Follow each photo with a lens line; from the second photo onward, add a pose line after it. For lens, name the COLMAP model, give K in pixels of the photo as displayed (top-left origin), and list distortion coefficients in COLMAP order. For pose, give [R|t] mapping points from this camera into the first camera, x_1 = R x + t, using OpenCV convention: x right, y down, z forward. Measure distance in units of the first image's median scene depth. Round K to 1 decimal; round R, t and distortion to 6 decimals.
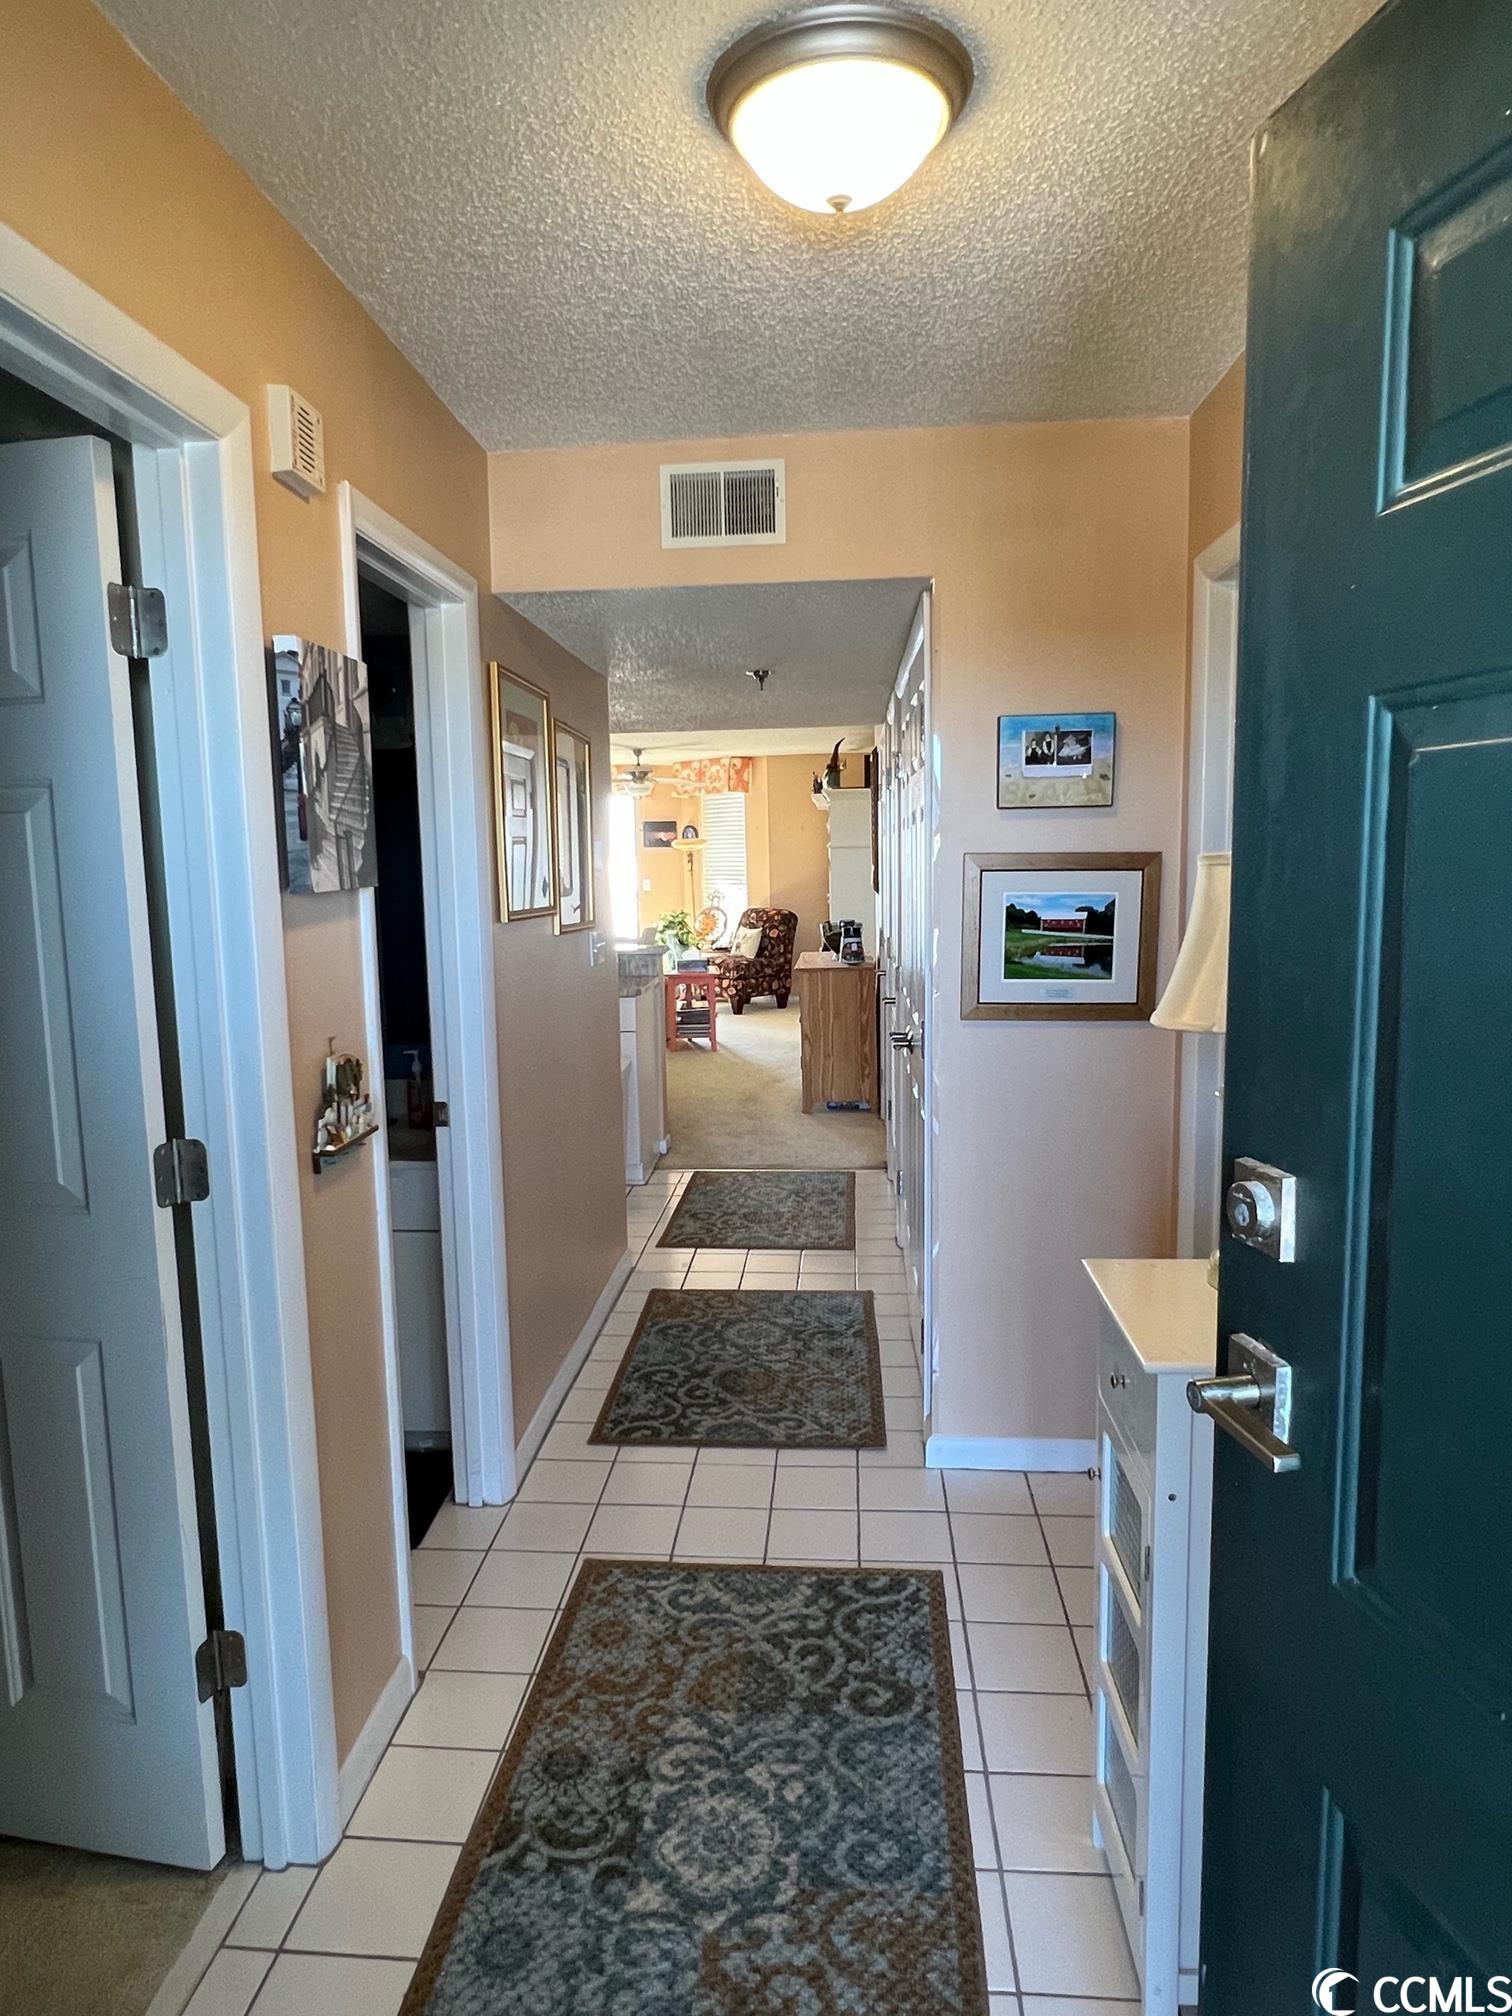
lens RADIAL K [[1238.8, 0, 756.0], [0, 1238.8, 1008.0], [0, 0, 1]] dist [0.000312, -0.000006]
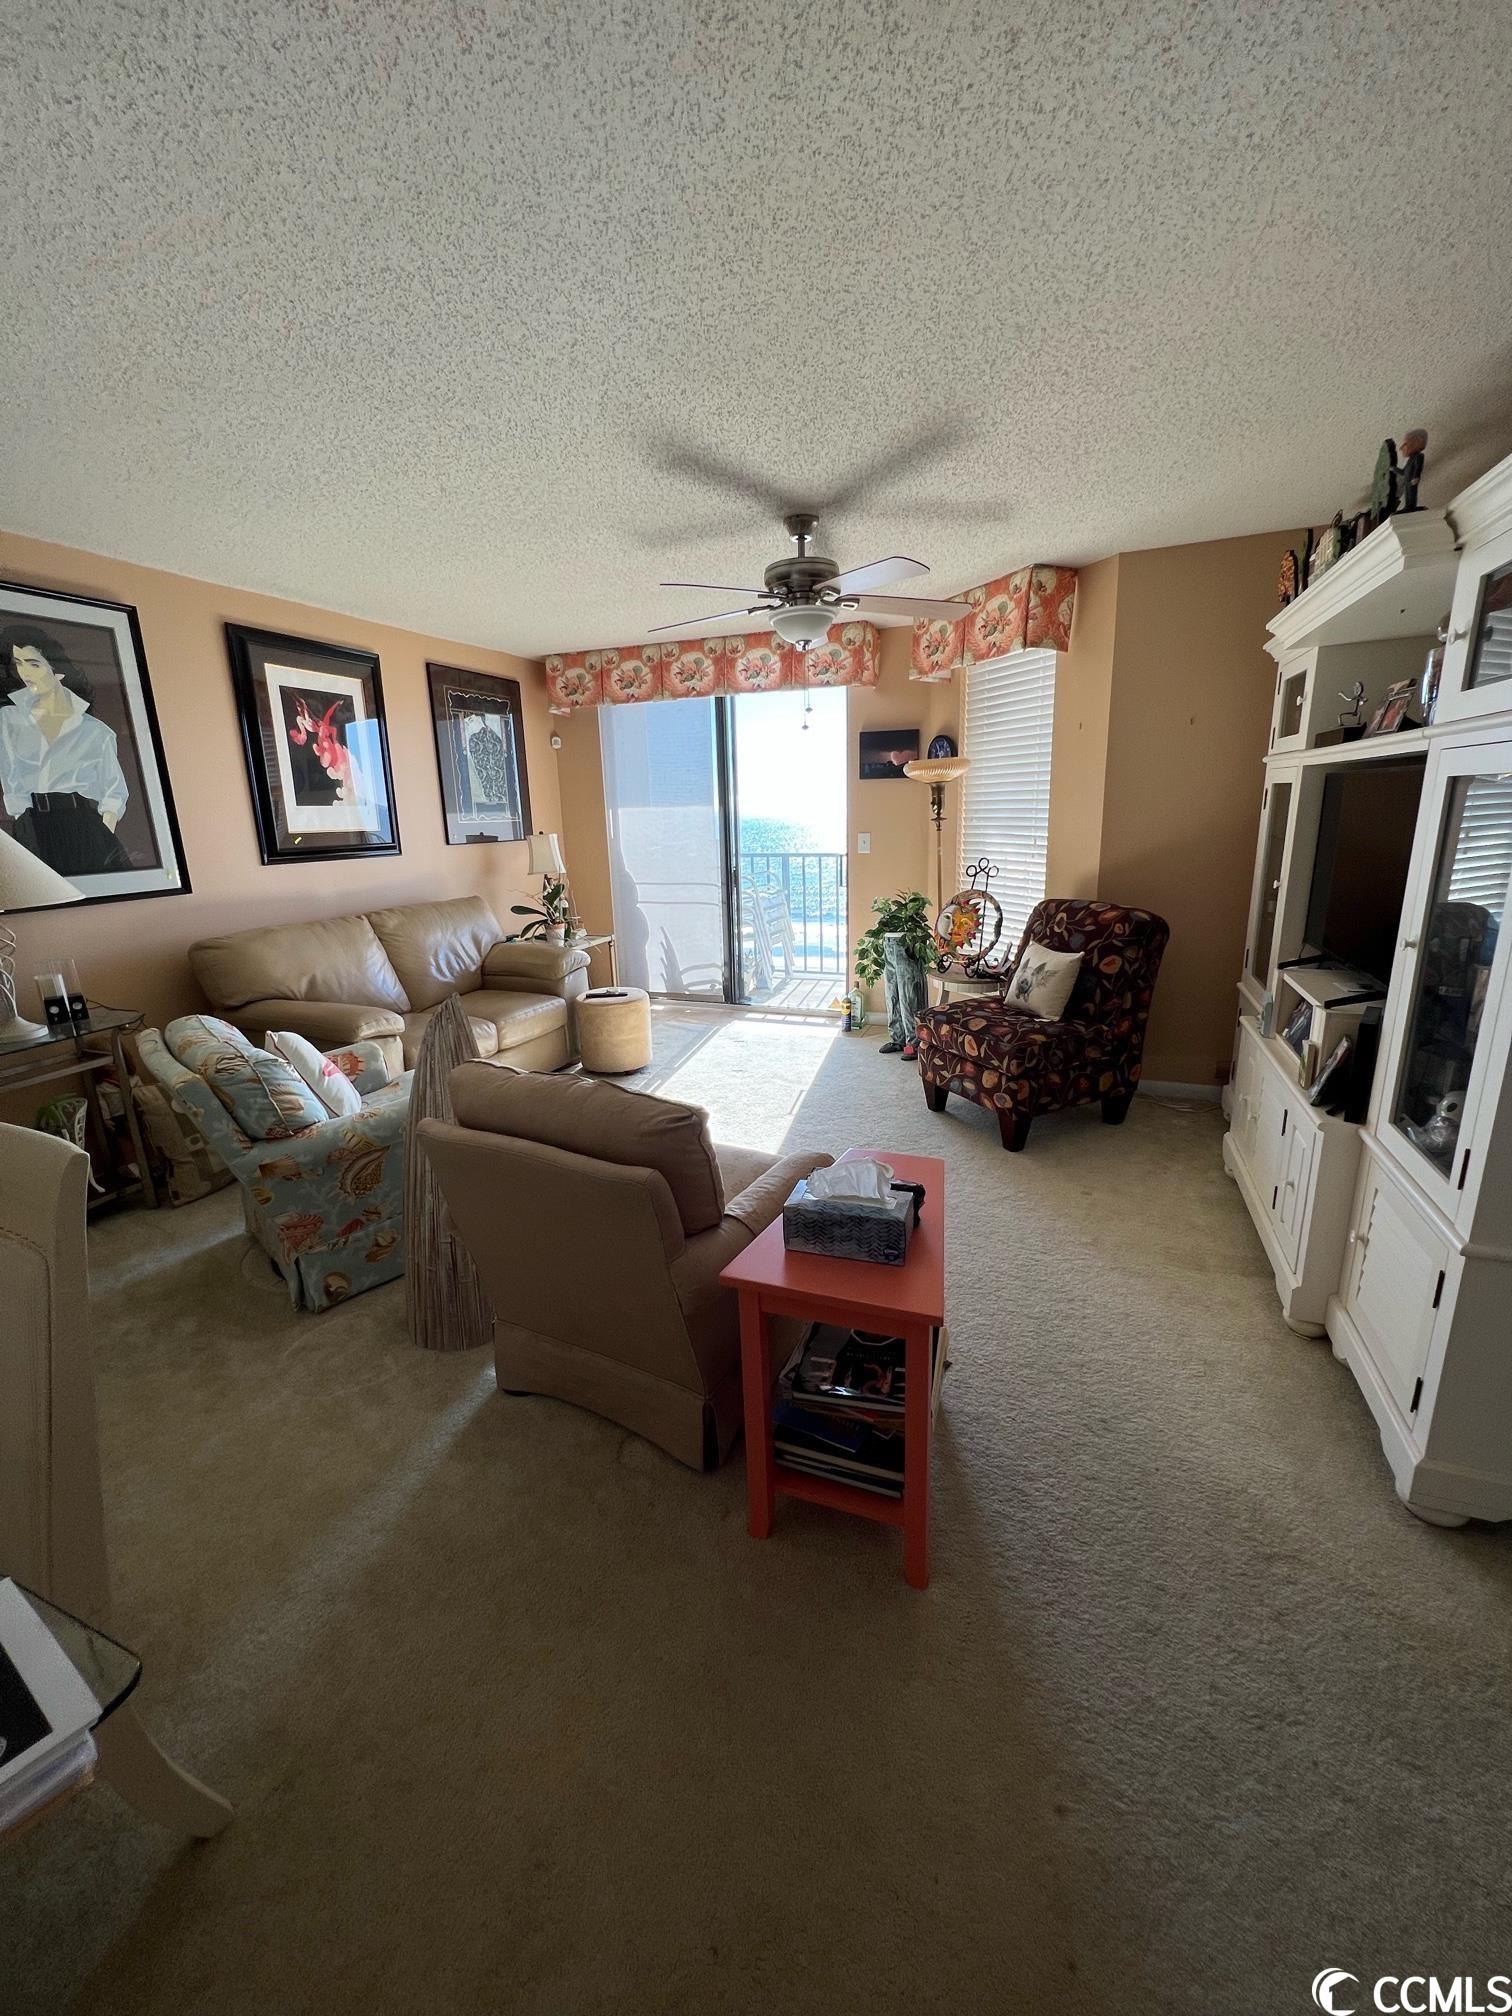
lens RADIAL K [[812.9, 0, 756.0], [0, 812.9, 1008.0], [0, 0, 1]] dist [-0.002824, -0.000160]
pose [[0.952200, 0.063710, -0.298758, -0.017833], [-0.027599, 0.991952, 0.123570, -0.074605], [0.304227, -0.109418, 0.946295, 0.662762]]
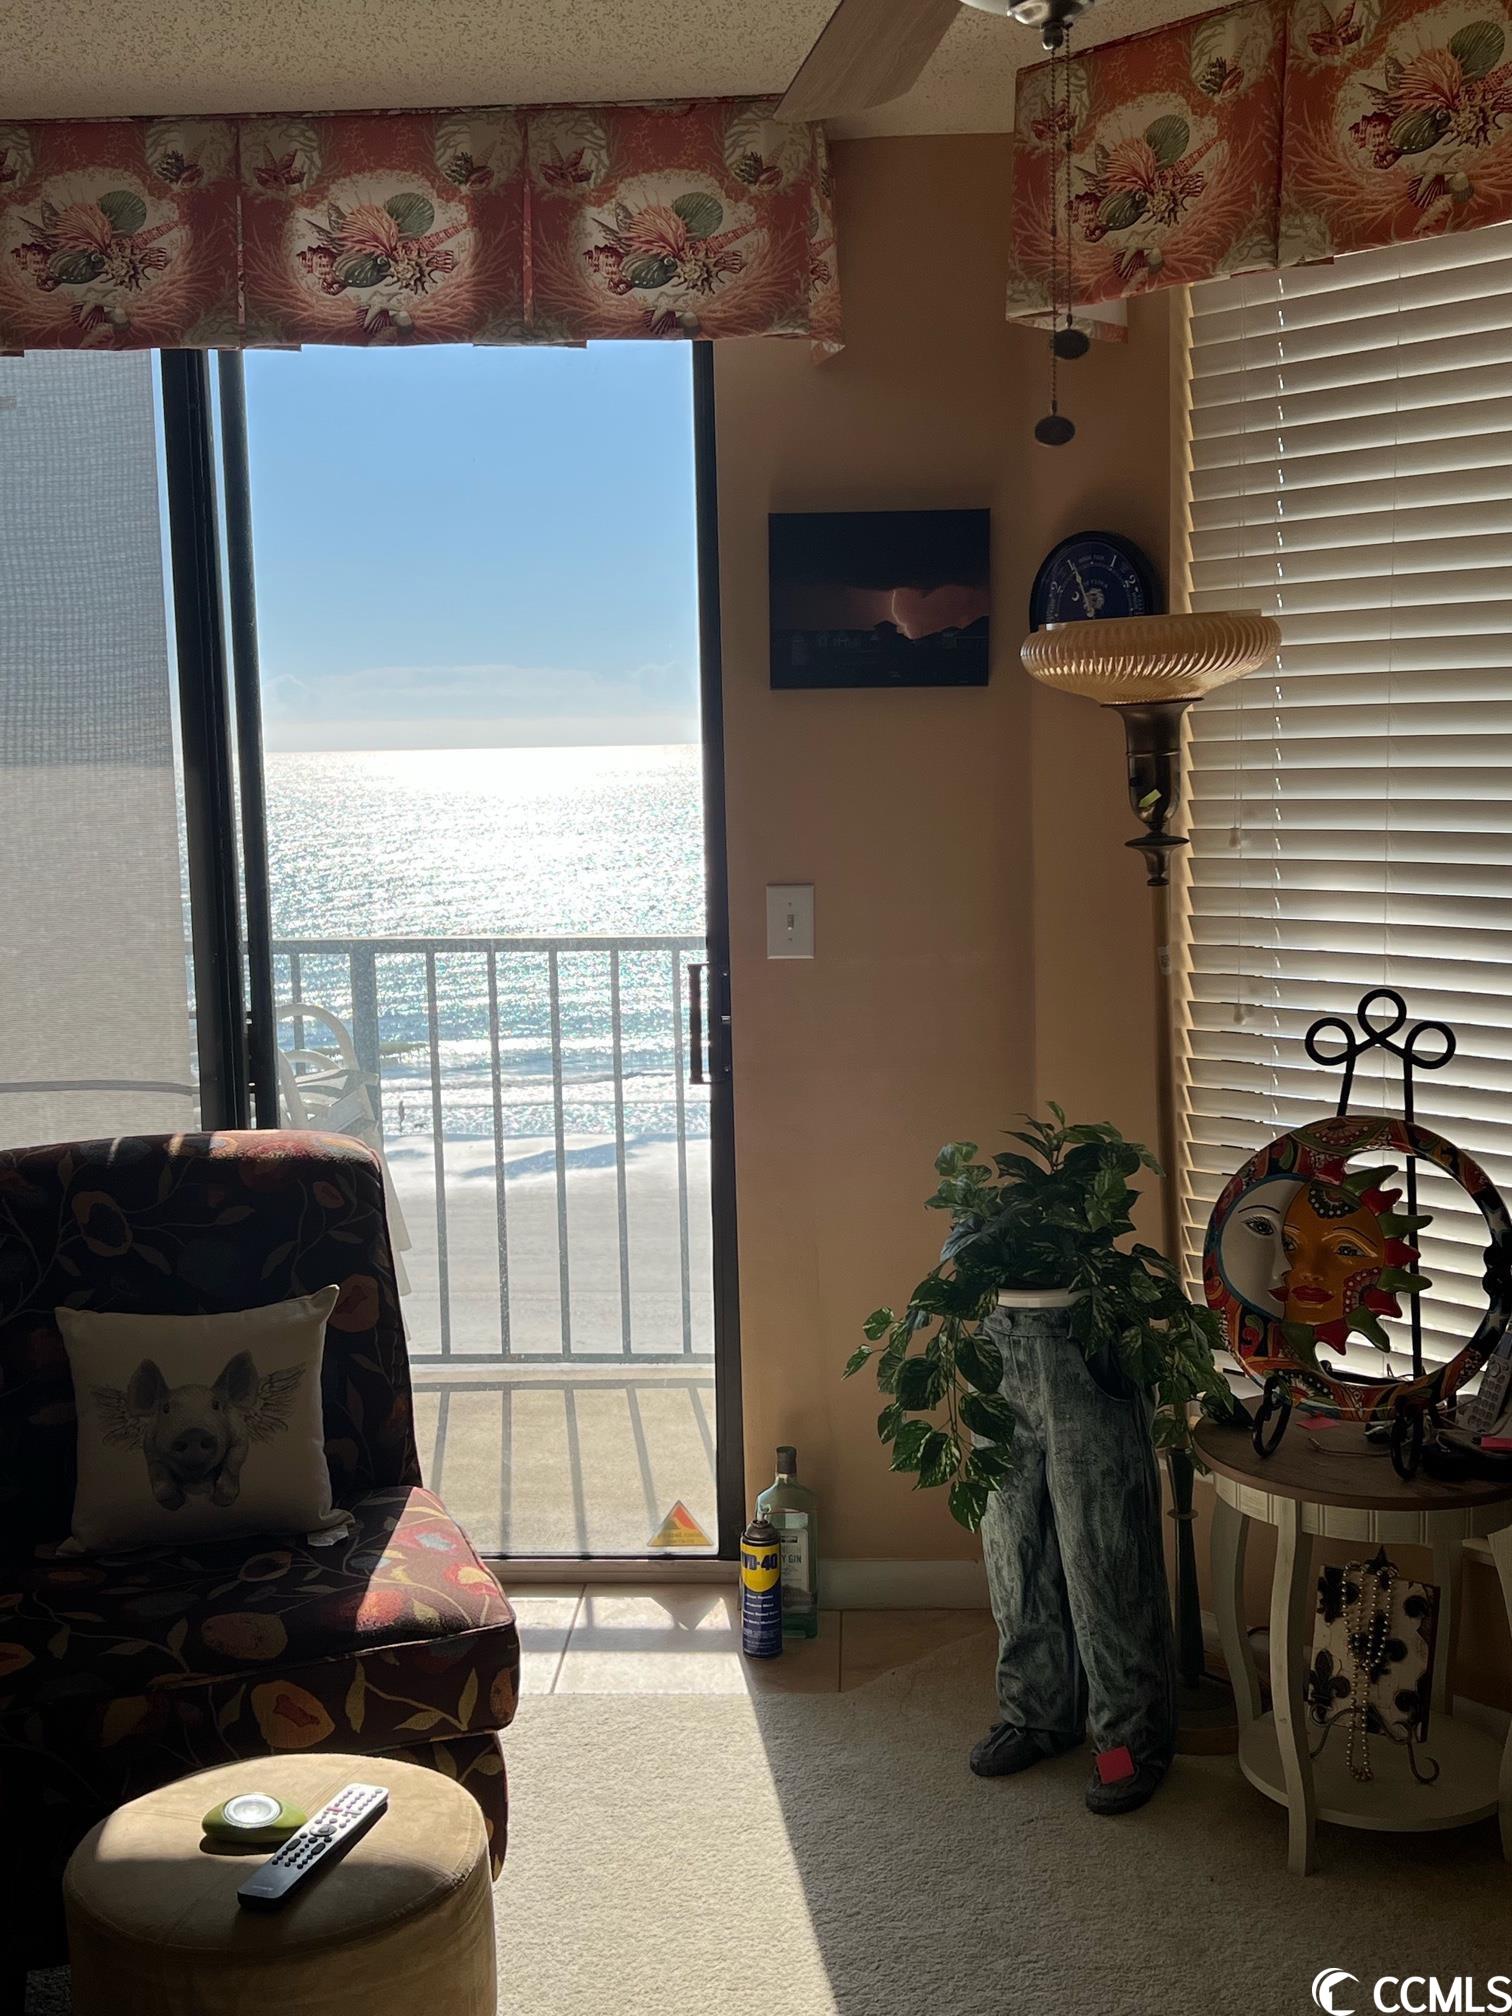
lens RADIAL K [[2144.9, 0, 756.0], [0, 2144.9, 1008.0], [0, 0, 1]] dist [0.006537, -0.002536]
pose [[0.999657, -0.007943, 0.024950, -0.107449], [0.008215, 0.999907, -0.010849, -0.093970], [-0.024862, 0.011051, 0.999630, 0.794037]]
